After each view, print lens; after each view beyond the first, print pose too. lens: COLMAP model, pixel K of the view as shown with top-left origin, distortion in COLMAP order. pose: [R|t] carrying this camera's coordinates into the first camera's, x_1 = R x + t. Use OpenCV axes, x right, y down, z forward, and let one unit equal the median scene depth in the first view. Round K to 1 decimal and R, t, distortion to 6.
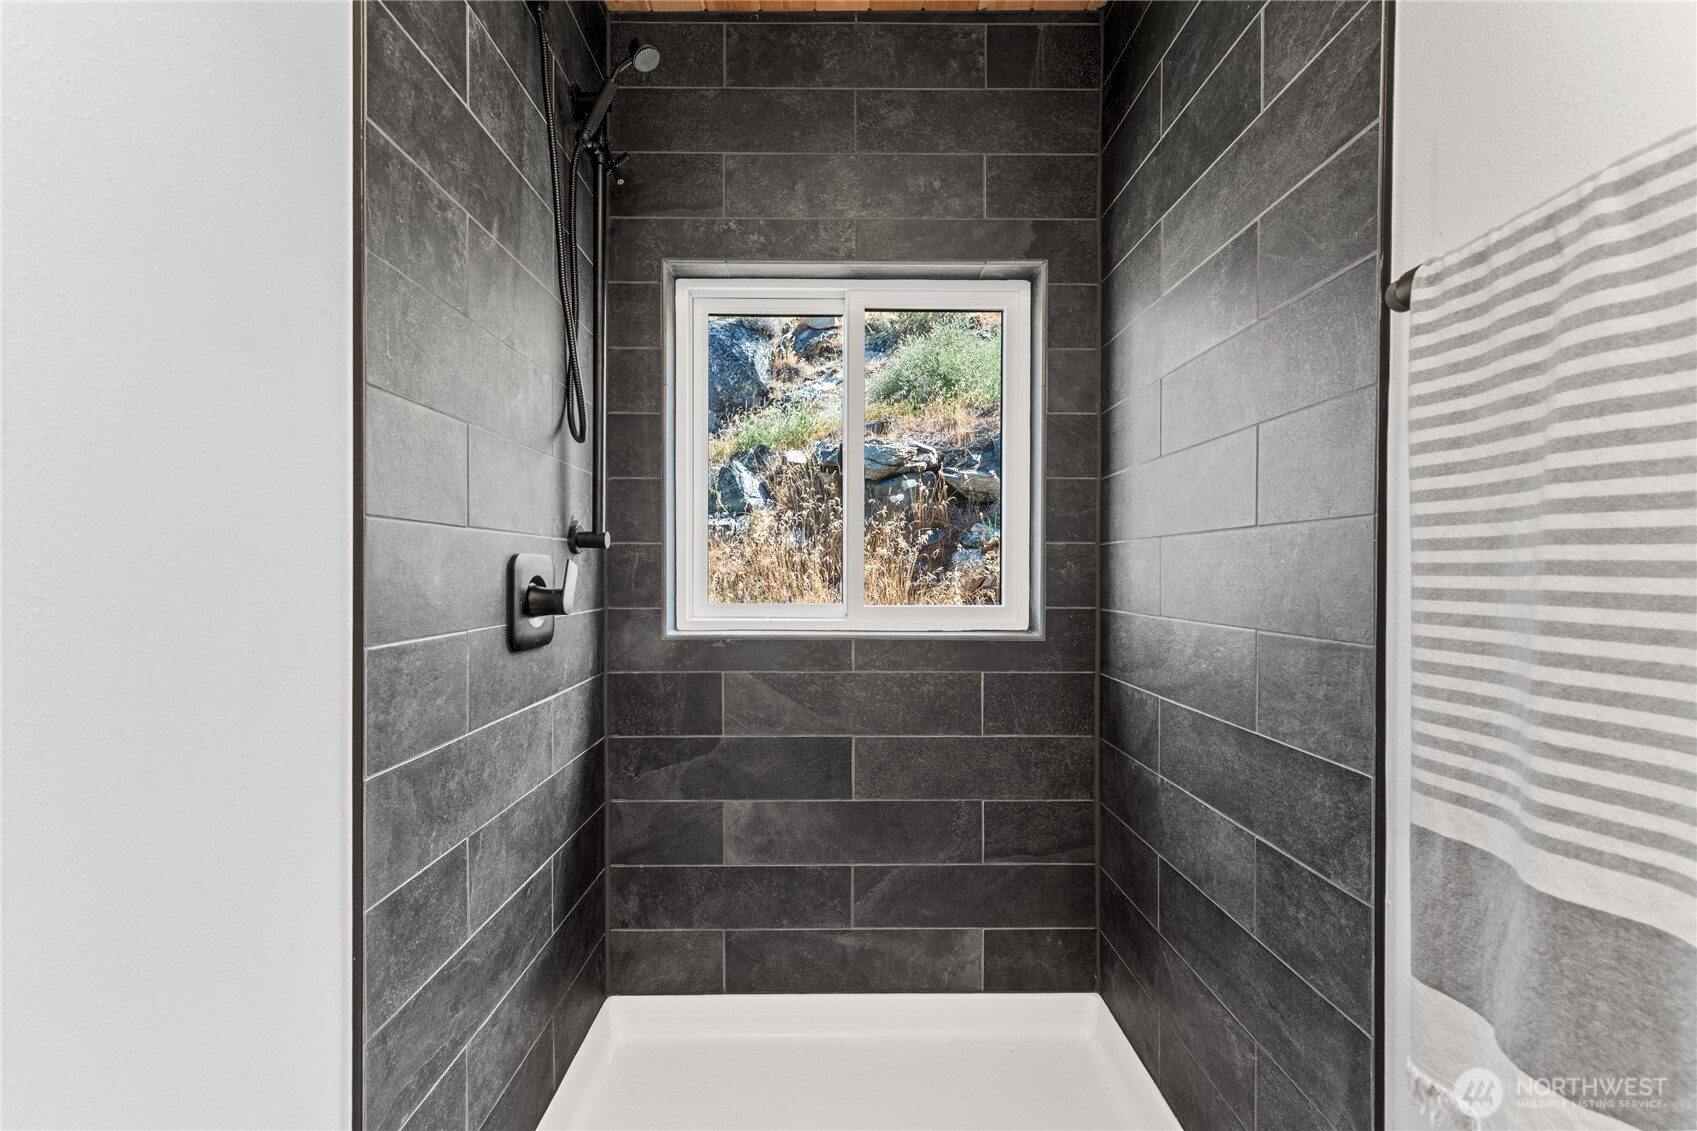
lens RADIAL K [[725.0, 0, 846.6], [0, 725.0, 572.5], [0, 0, 1]] dist [-0.000818, 0.000052]
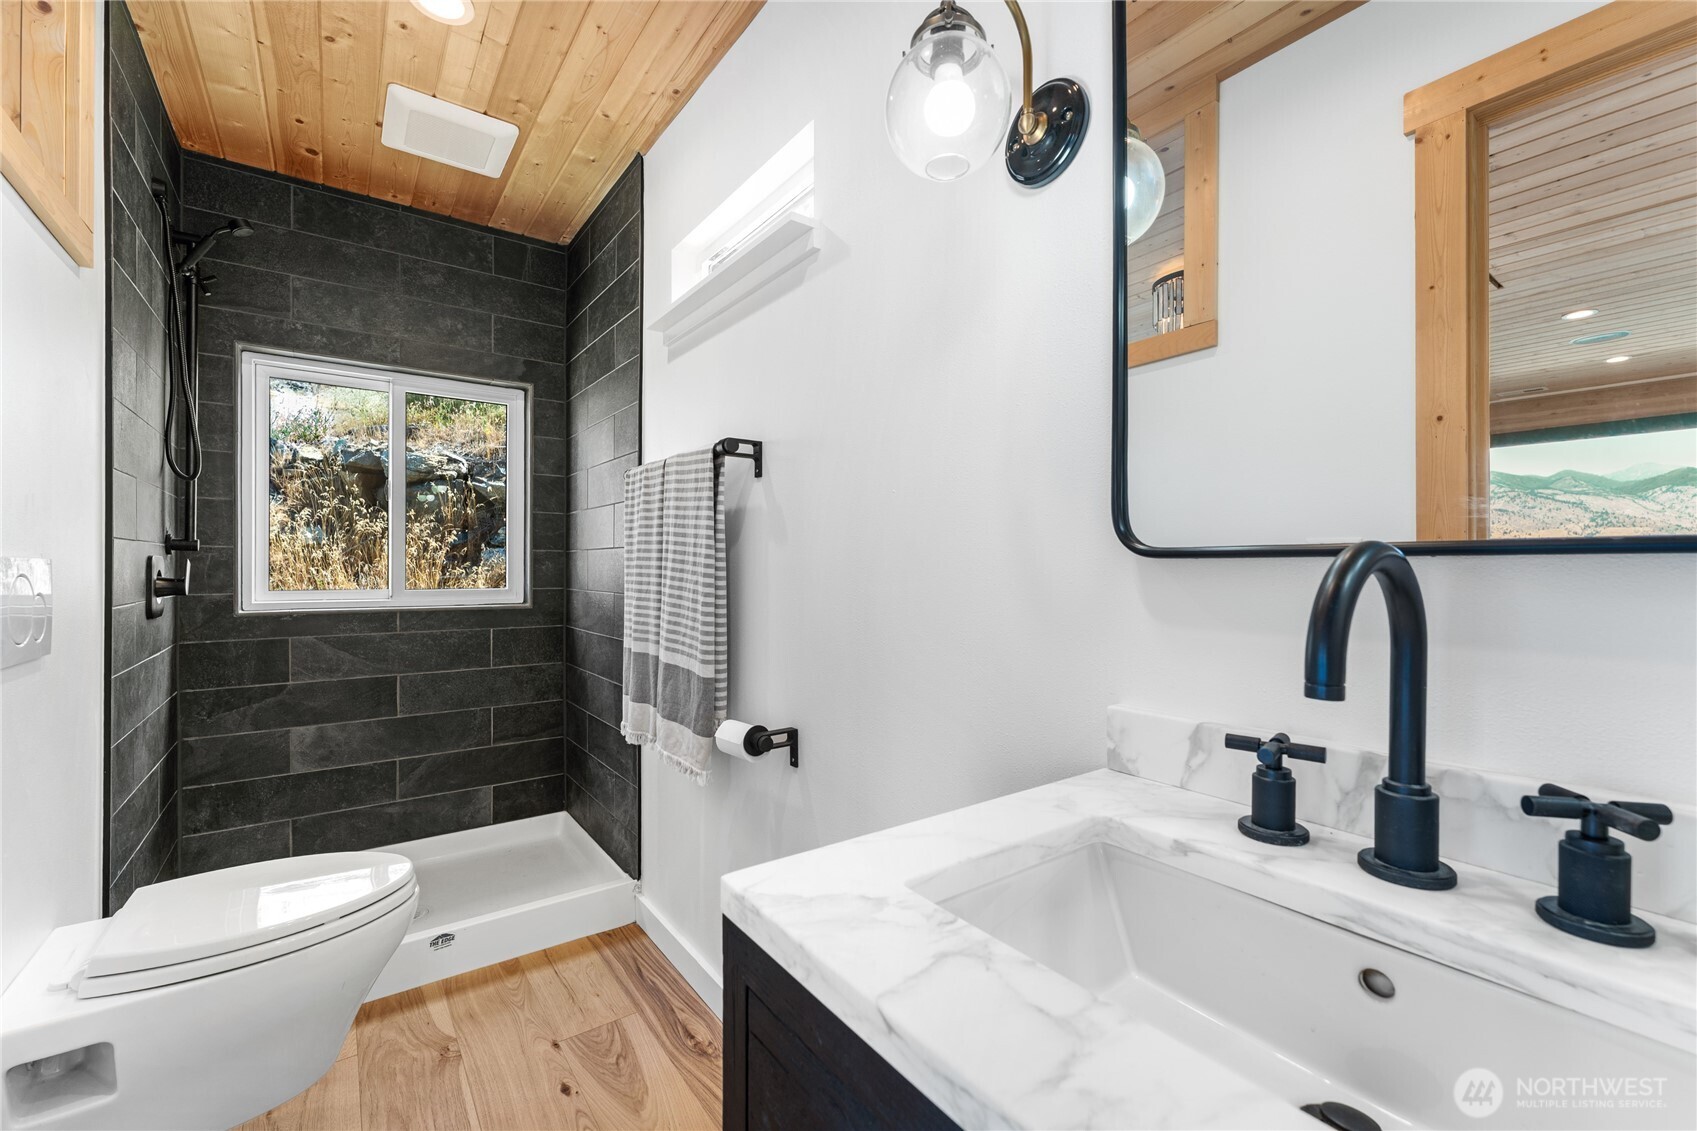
lens RADIAL K [[725.0, 0, 855.1], [0, 725.0, 567.8], [0, 0, 1]] dist [-0.000818, 0.000052]
pose [[0.820715, -0.000741, 0.571338, -0.073295], [0.000297, 1.000000, 0.000869, -0.000985], [-0.571338, -0.000544, 0.820715, -0.808077]]
